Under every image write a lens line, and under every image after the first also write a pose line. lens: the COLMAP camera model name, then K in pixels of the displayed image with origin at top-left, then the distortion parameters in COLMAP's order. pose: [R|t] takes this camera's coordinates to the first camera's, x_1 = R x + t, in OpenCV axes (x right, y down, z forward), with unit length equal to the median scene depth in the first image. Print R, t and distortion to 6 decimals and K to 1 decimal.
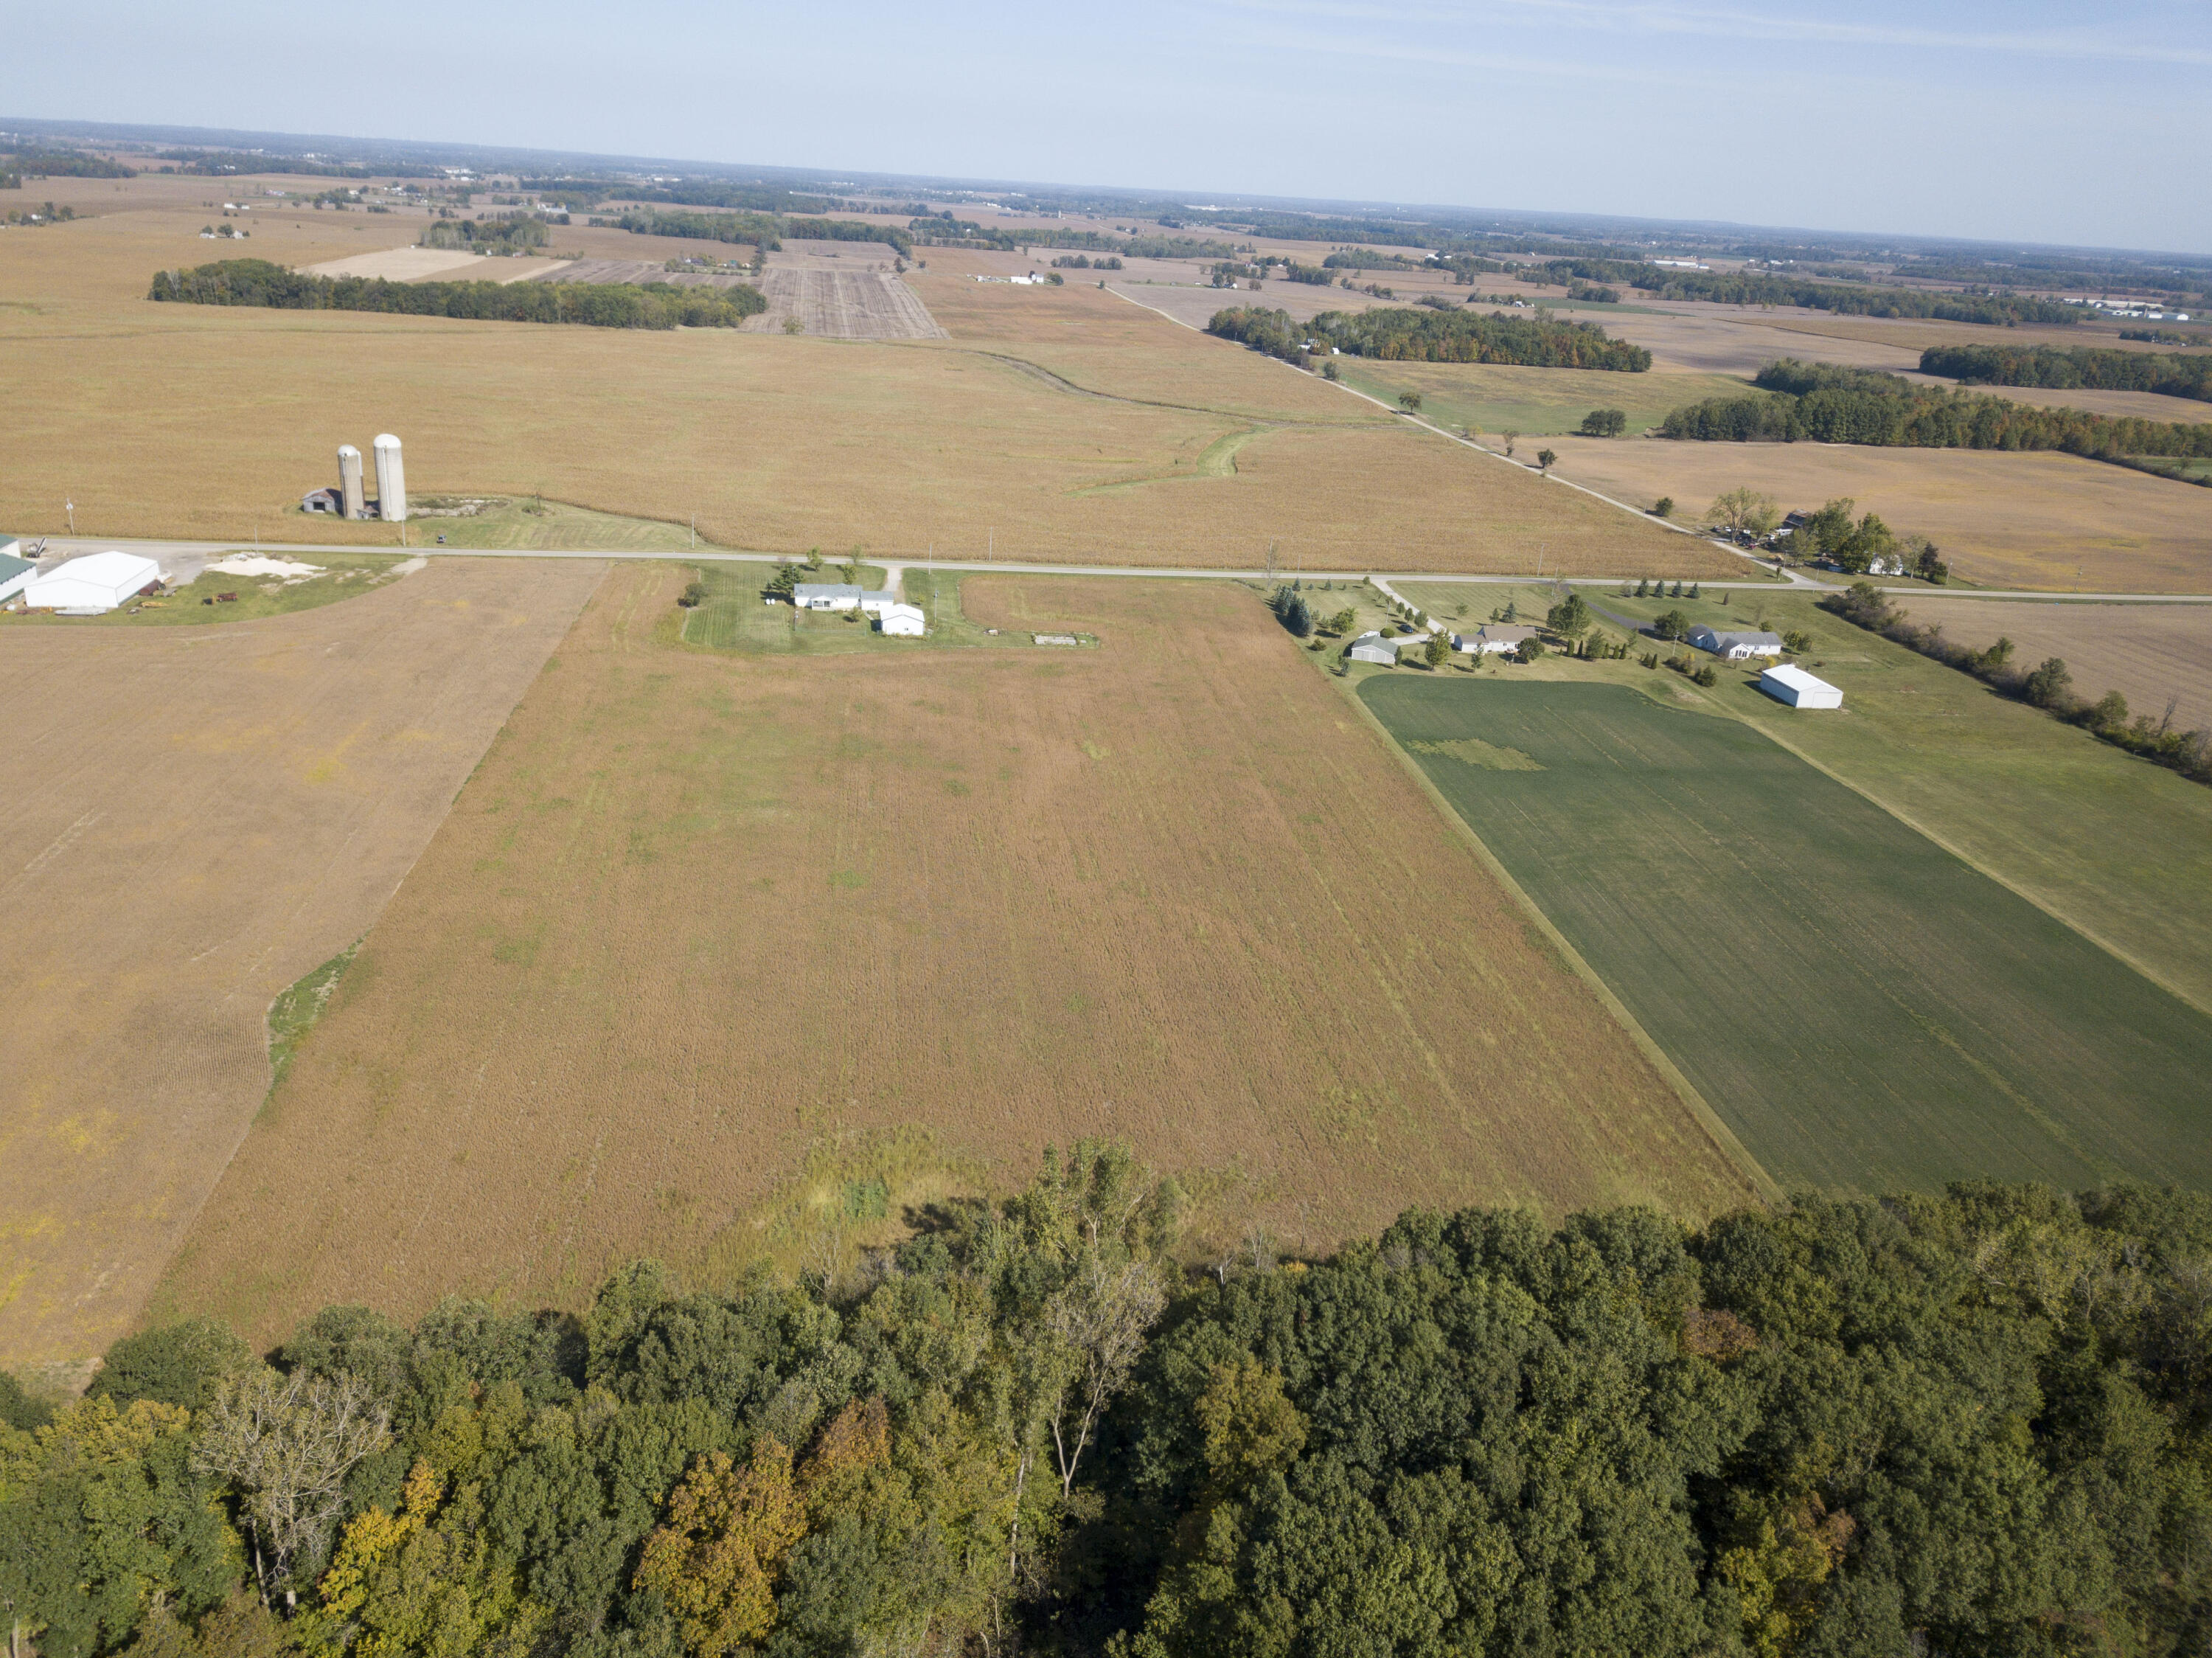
lens RADIAL K [[1671.3, 0, 1106.0], [0, 1671.3, 829.0], [0, 0, 1]] dist [0.018341, -0.005504]
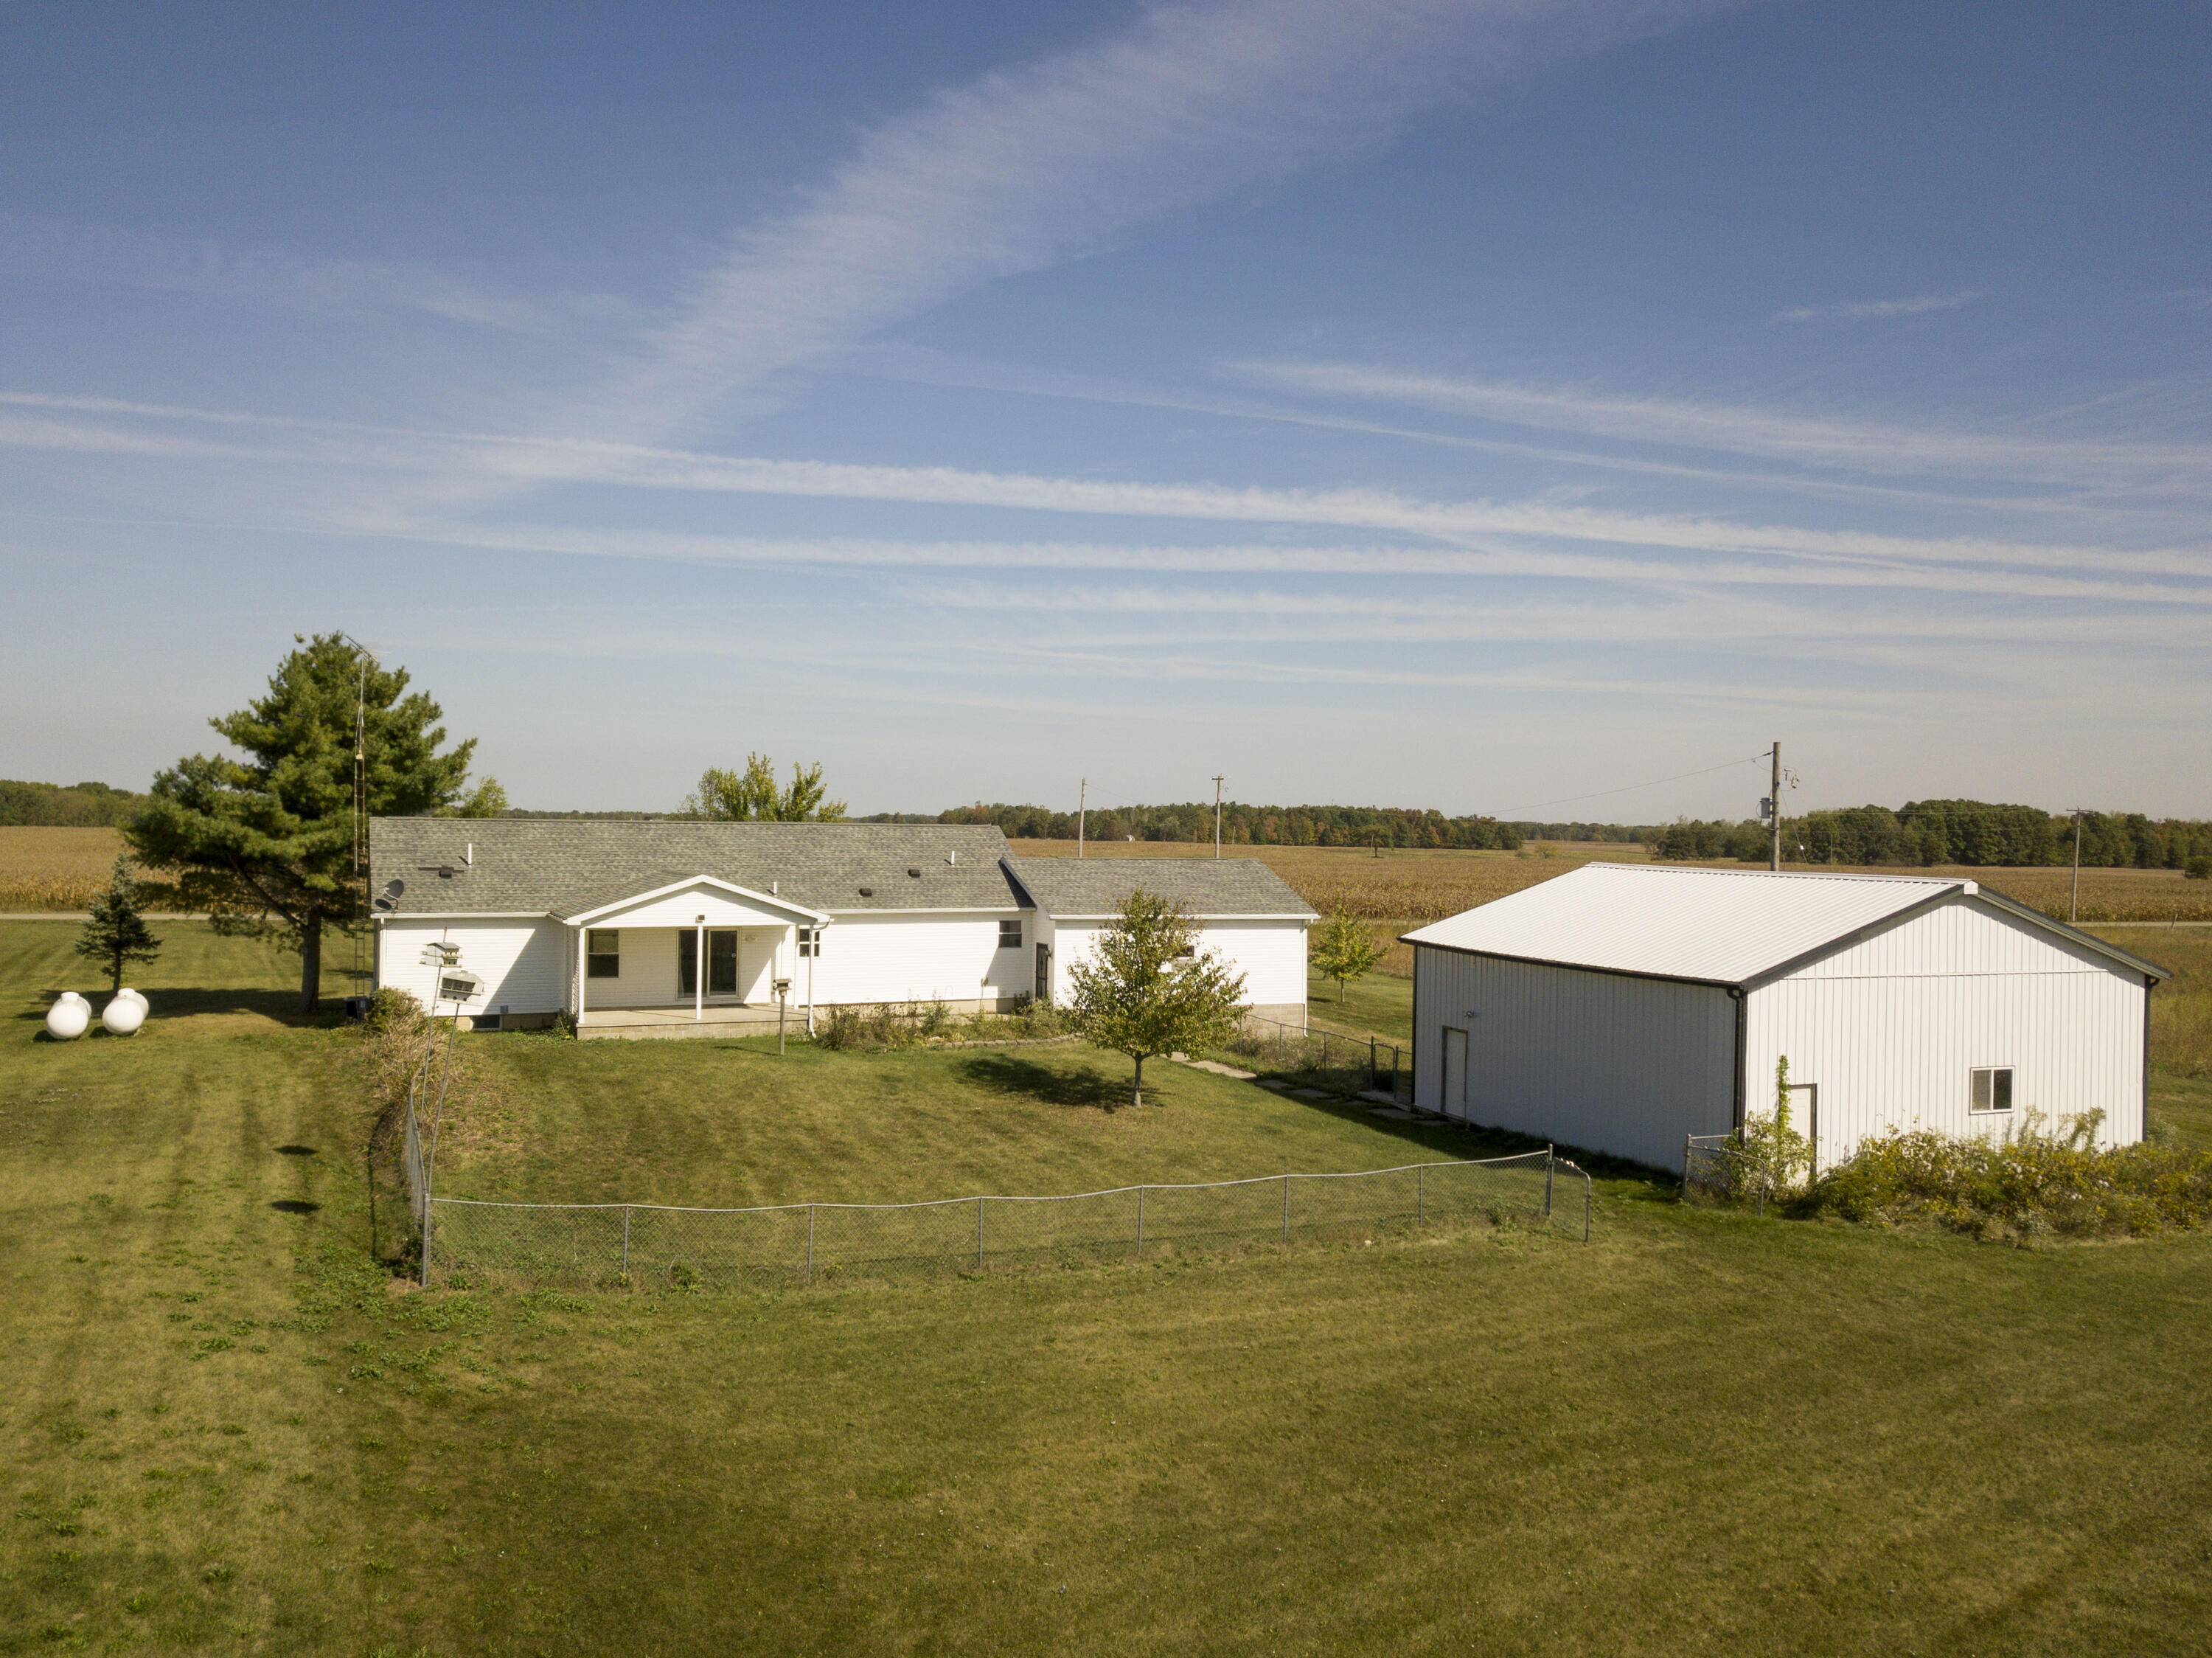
lens RADIAL K [[1690.9, 0, 1084.6], [0, 1690.9, 827.7], [0, 0, 1]] dist [0.005834, 0.002969]
pose [[0.968184, -0.032264, 0.248152, -0.073020], [0.118859, 0.931943, -0.342571, -0.044643], [-0.220211, 0.361167, 0.906127, 0.383347]]
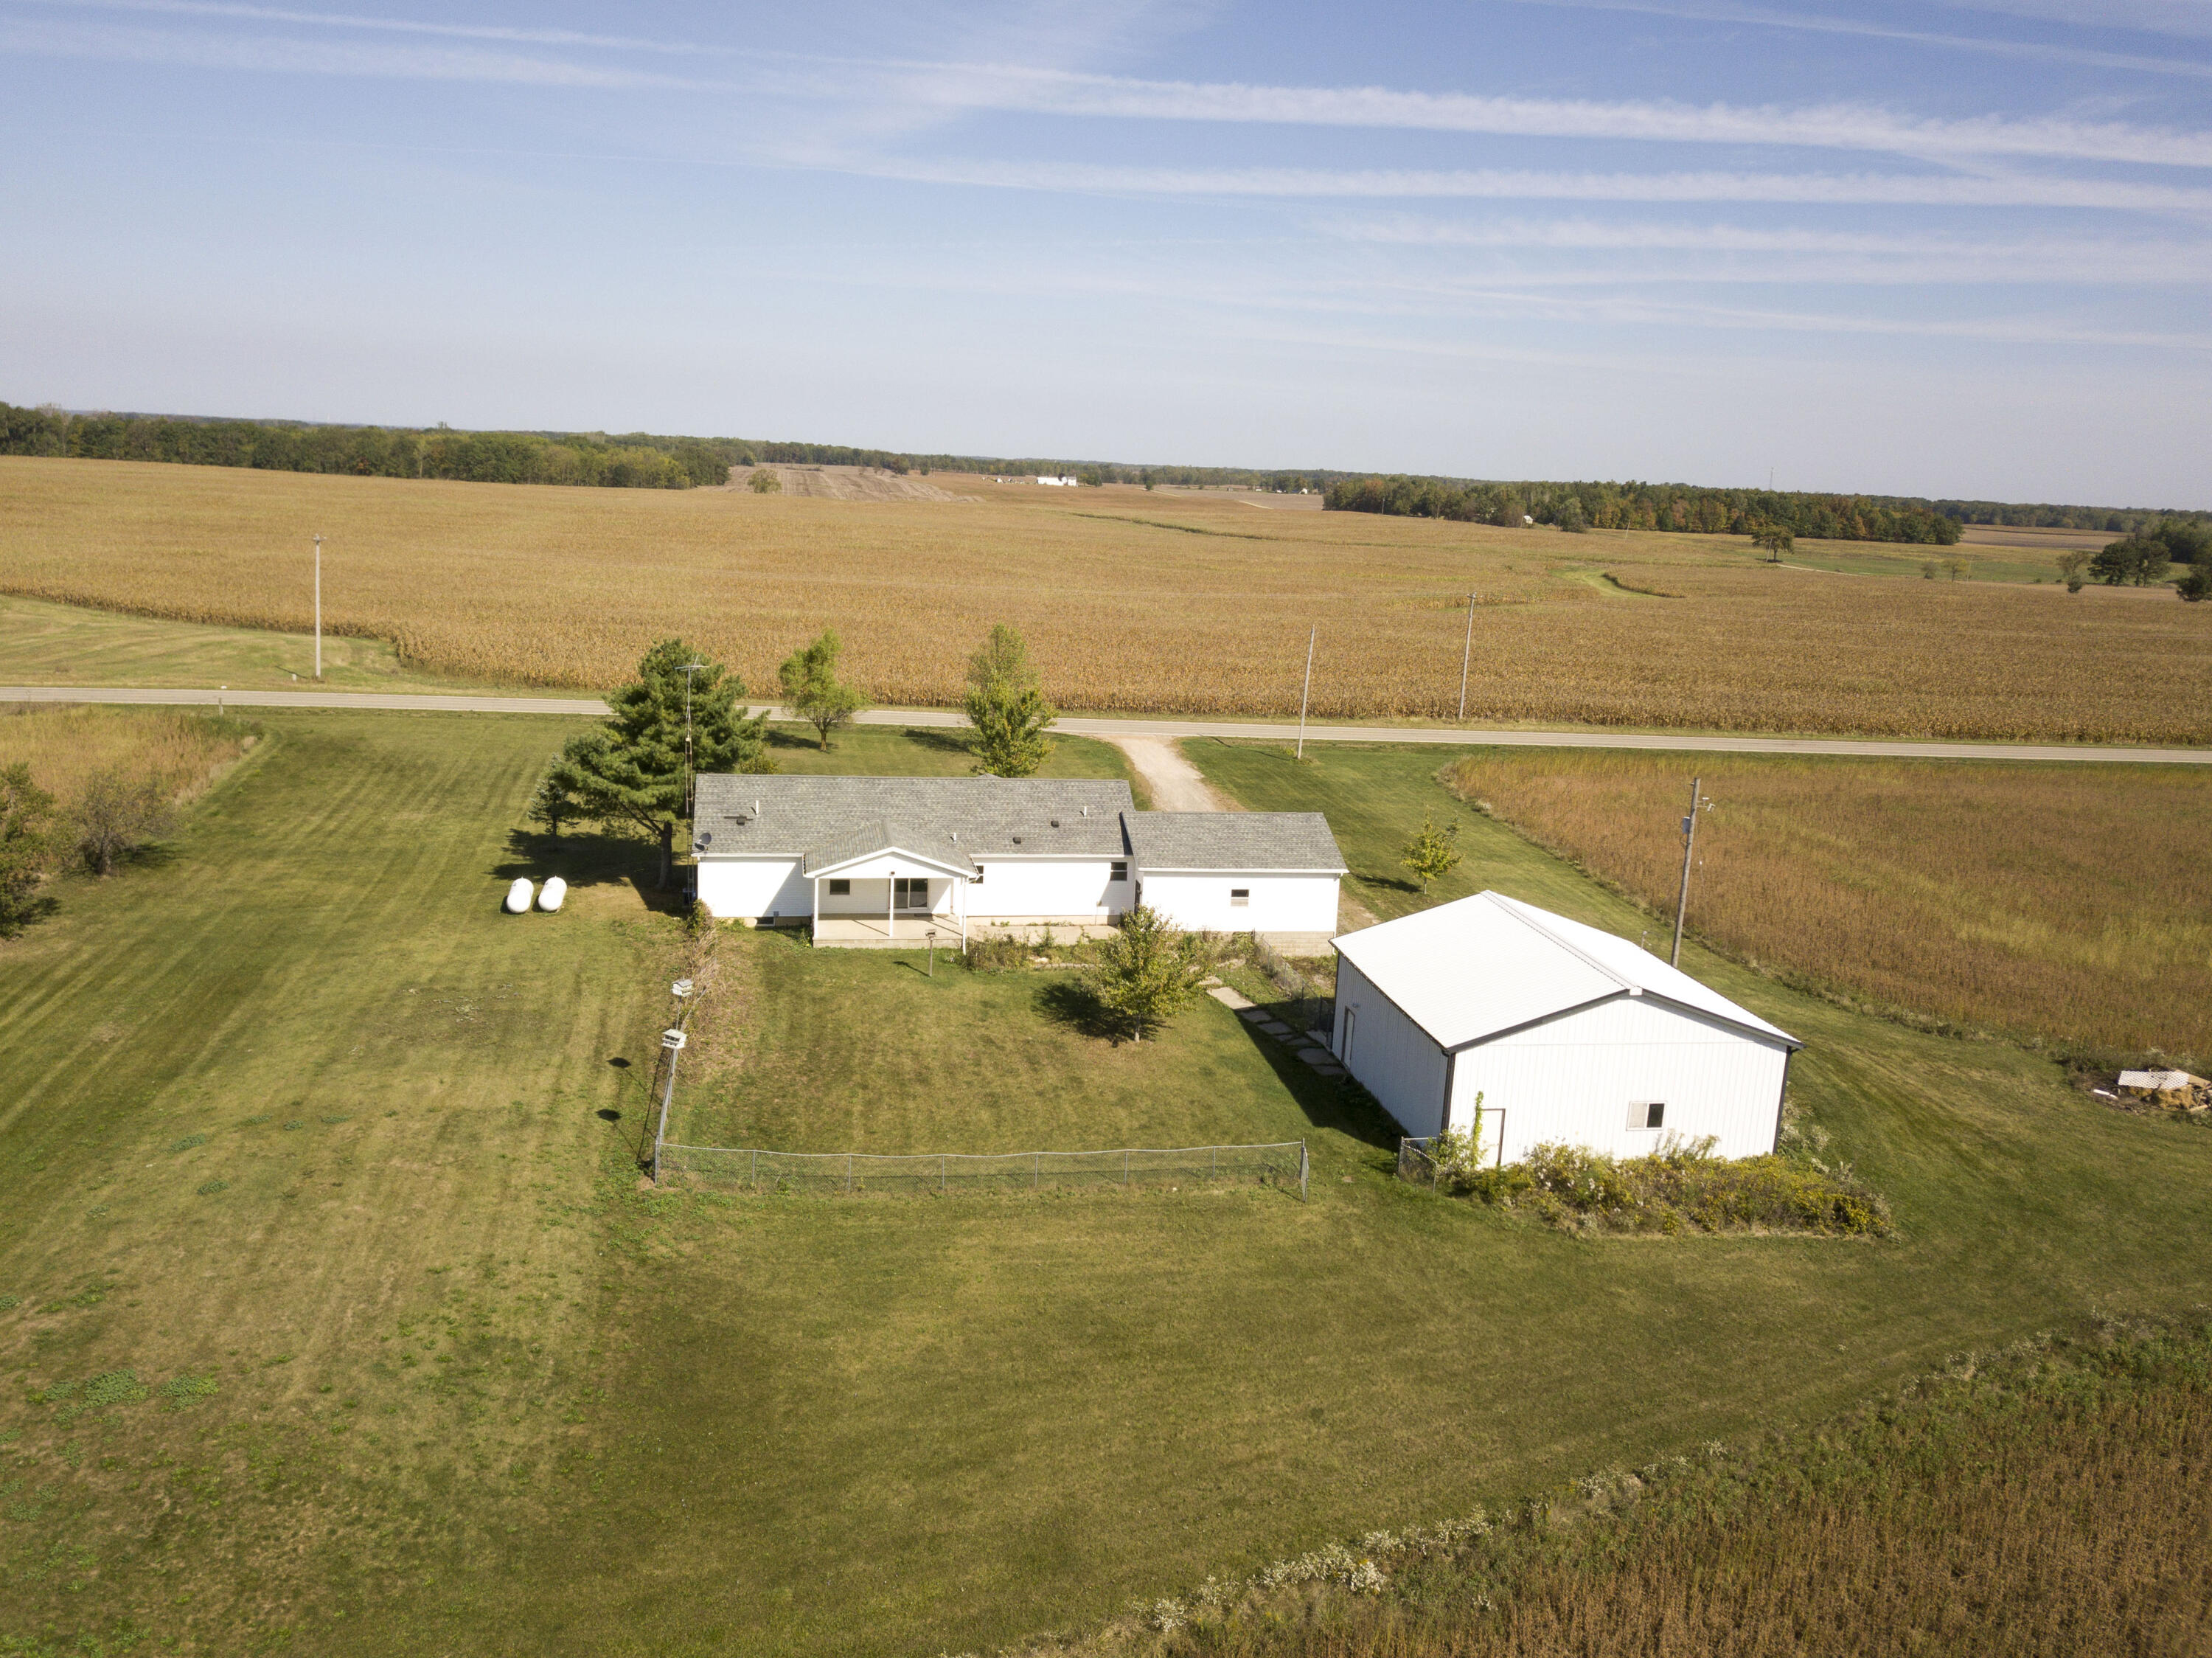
lens RADIAL K [[1649.7, 0, 1092.4], [0, 1649.7, 837.3], [0, 0, 1]] dist [0.013451, -0.006103]
pose [[0.999826, -0.013322, 0.013062, -0.064965], [0.015198, 0.987633, -0.156045, -0.049696], [-0.010821, 0.156217, 0.987664, 0.362589]]
